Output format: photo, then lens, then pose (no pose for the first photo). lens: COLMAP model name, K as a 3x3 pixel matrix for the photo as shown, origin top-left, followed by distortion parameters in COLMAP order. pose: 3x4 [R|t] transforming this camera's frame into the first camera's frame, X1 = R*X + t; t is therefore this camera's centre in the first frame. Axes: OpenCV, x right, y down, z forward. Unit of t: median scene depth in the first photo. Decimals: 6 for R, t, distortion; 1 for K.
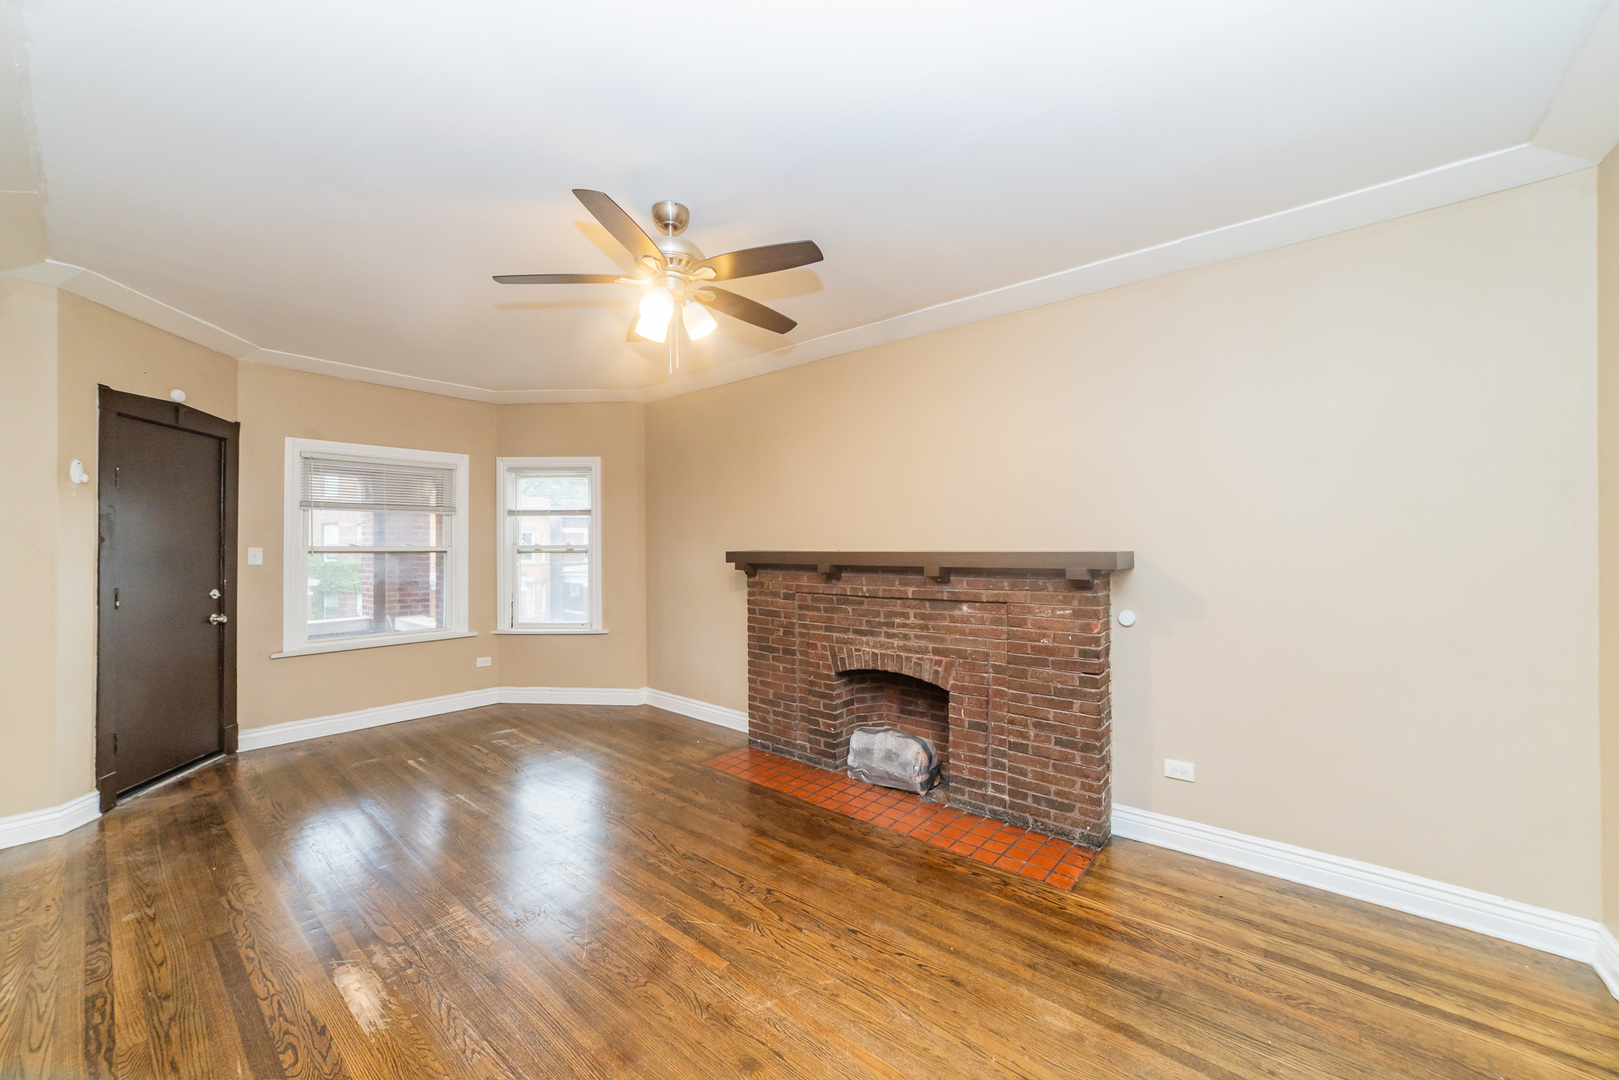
lens RADIAL K [[615.3, 0, 804.6], [0, 615.3, 545.5], [0, 0, 1]] dist [-0.001646, 0.000001]
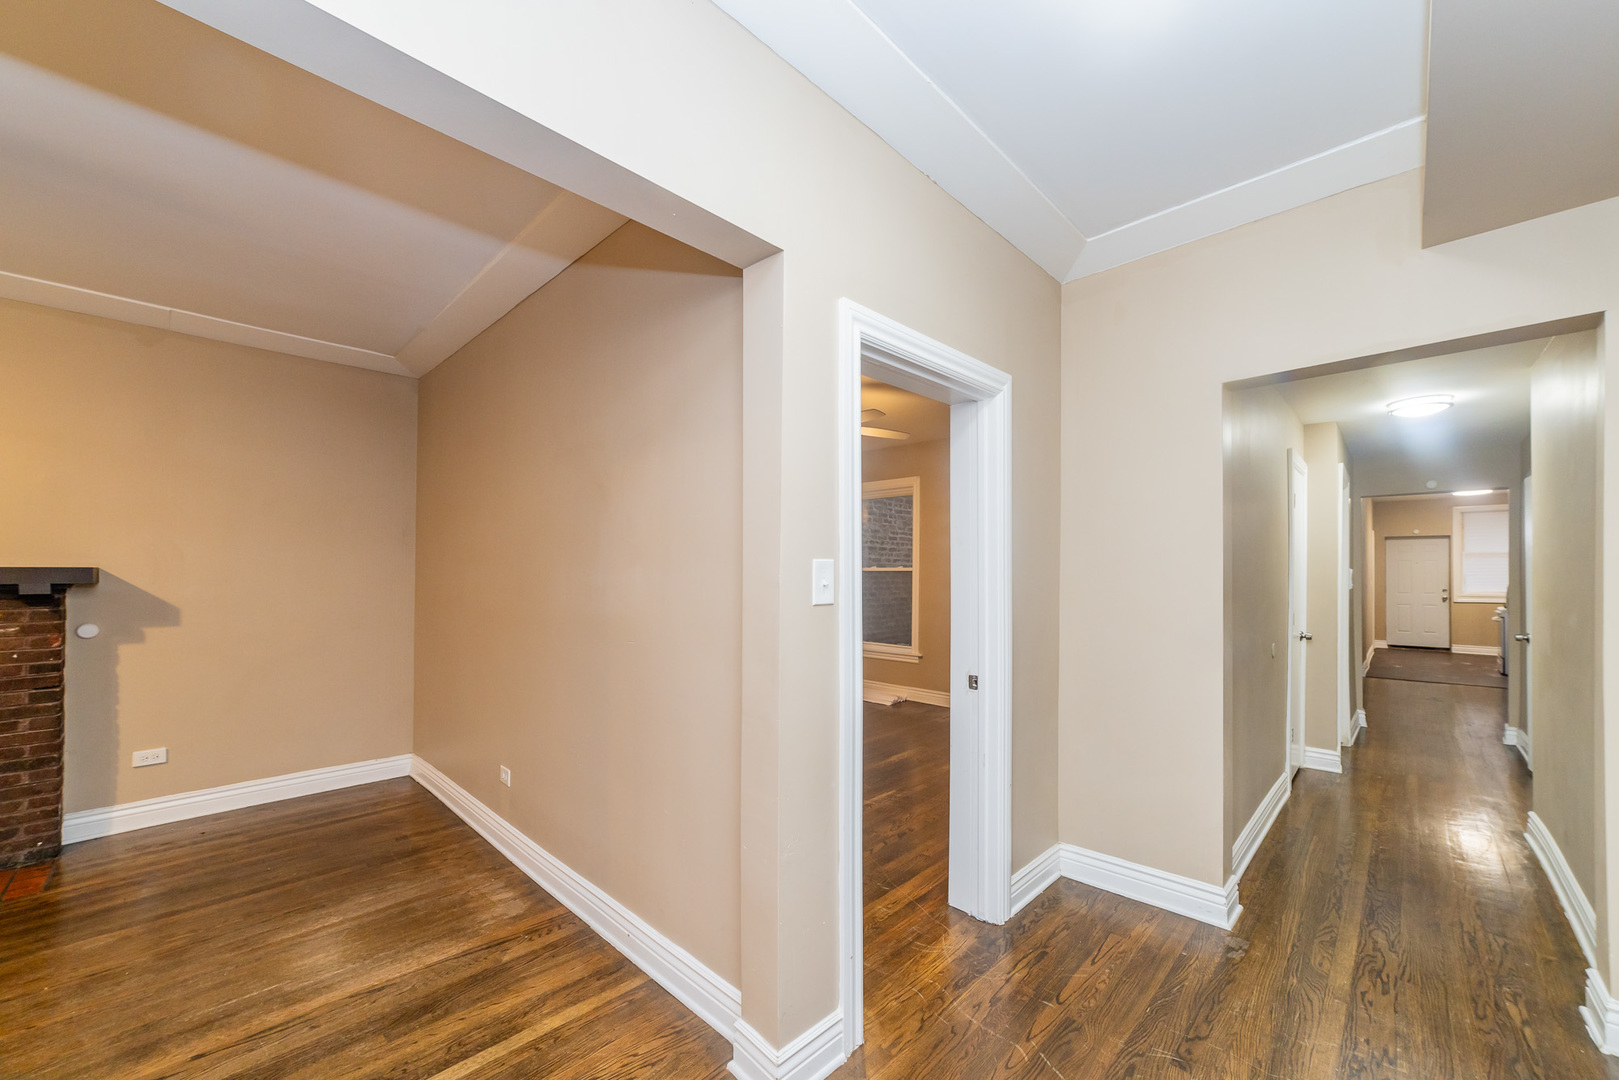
lens RADIAL K [[615.3, 0, 841.4], [0, 615.3, 569.7], [0, 0, 1]] dist [-0.001646, 0.000001]
pose [[0.046325, 0.008691, 0.998889, -0.479852], [-0.004708, 0.999953, -0.008482, 0.016509], [-0.998915, -0.004310, 0.046363, -0.347789]]
